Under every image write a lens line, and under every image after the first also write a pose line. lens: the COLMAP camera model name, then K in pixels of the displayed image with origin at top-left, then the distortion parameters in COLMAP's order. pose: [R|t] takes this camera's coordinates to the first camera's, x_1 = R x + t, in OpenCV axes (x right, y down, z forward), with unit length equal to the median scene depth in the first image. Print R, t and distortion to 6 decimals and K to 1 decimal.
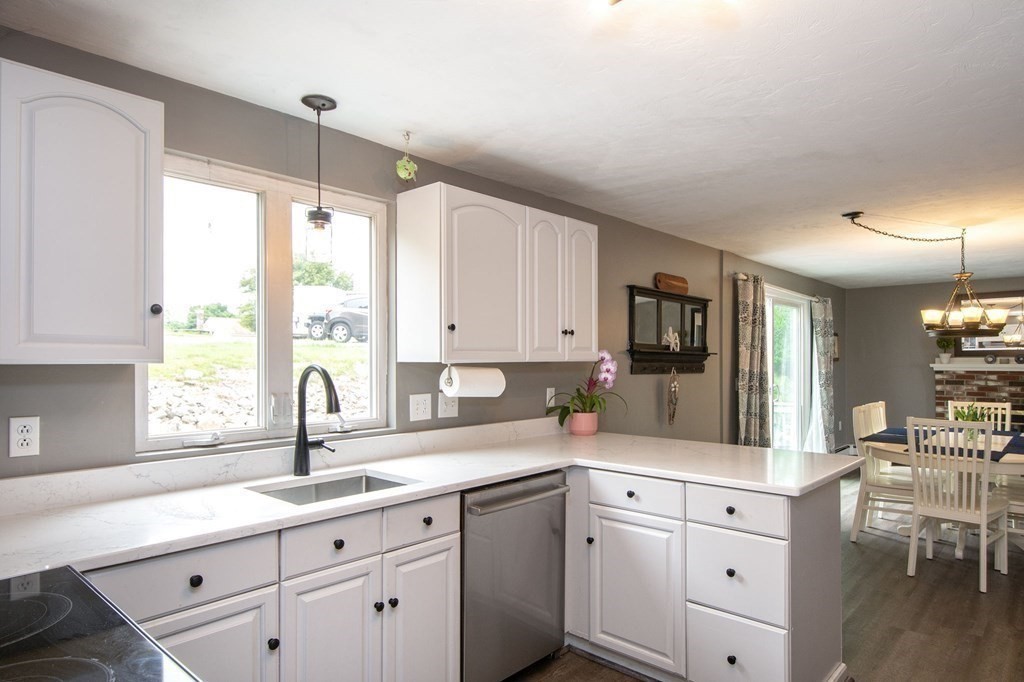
lens RADIAL K [[616.3, 0, 507.9], [0, 616.3, 357.2], [0, 0, 1]] dist [0.011893, -0.008089]
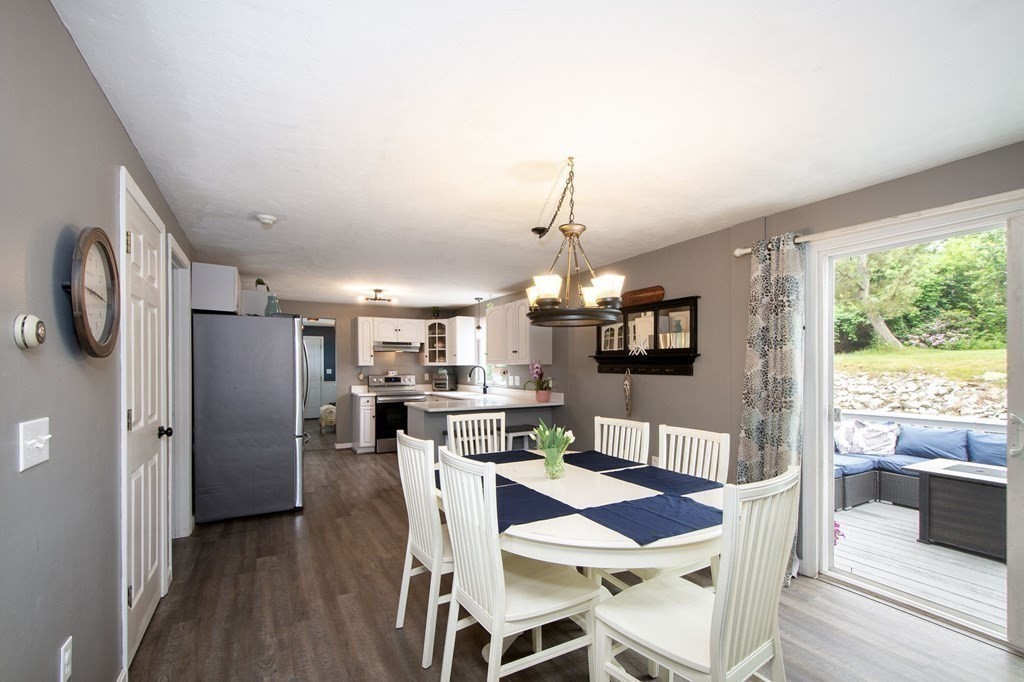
lens RADIAL K [[447.5, 0, 500.3], [0, 447.5, 367.8], [0, 0, 1]] dist [0.001323, -0.000958]
pose [[-0.339887, 0.002473, -0.940463, 1.805006], [0.005357, 0.999985, 0.000693, 0.019871], [0.940451, -0.004802, -0.339895, 1.630684]]
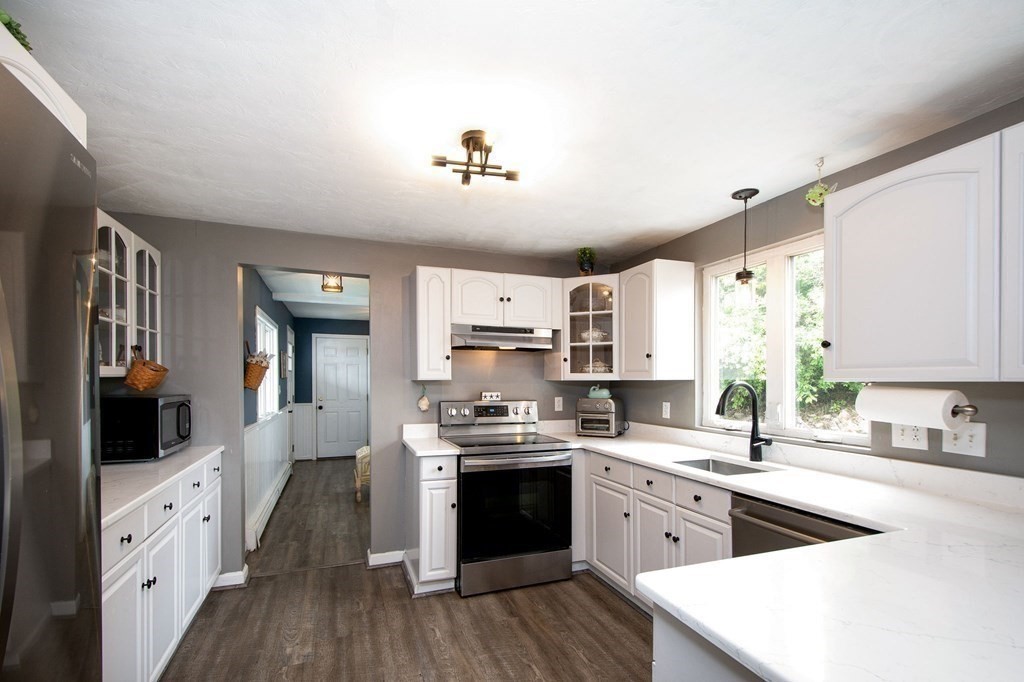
lens RADIAL K [[447.5, 0, 508.4], [0, 447.5, 381.0], [0, 0, 1]] dist [0.001323, -0.000958]
pose [[-0.445988, 0.003895, -0.895030, 0.661750], [0.001045, 0.999992, 0.003831, 0.004562], [0.895038, 0.000773, -0.445989, 0.765792]]
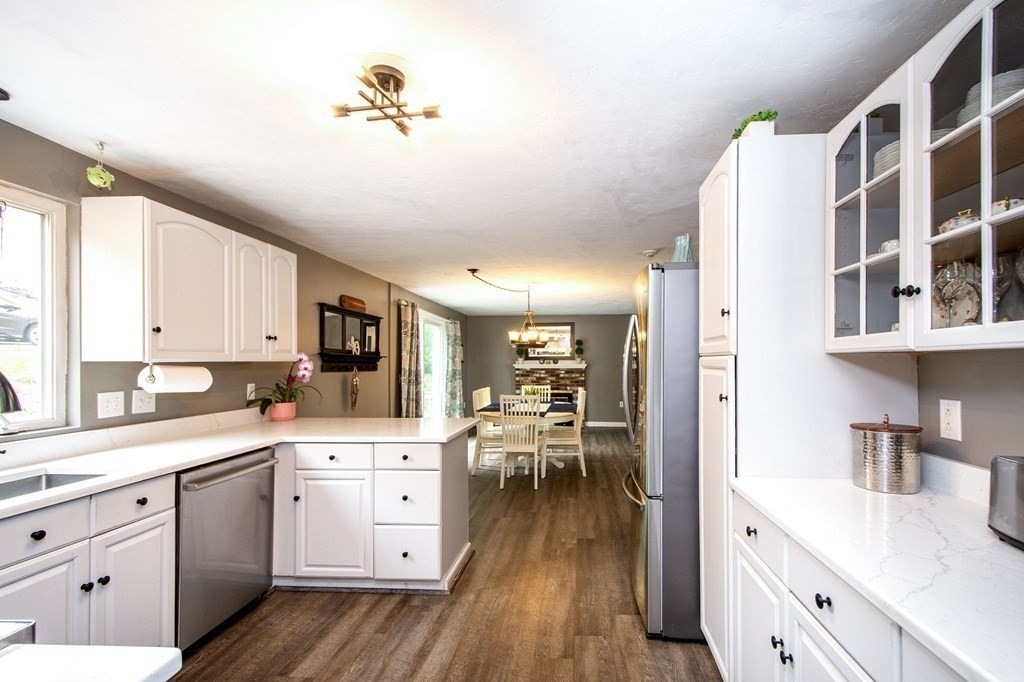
lens RADIAL K [[466.9, 0, 553.8], [0, 466.9, 359.3], [0, 0, 1]] dist [0.003323, 0.000538]
pose [[0.774017, 0.003689, 0.633154, -0.062321], [-0.001612, 0.999991, -0.003855, 0.005811], [-0.633163, 0.001964, 0.774016, -0.092448]]
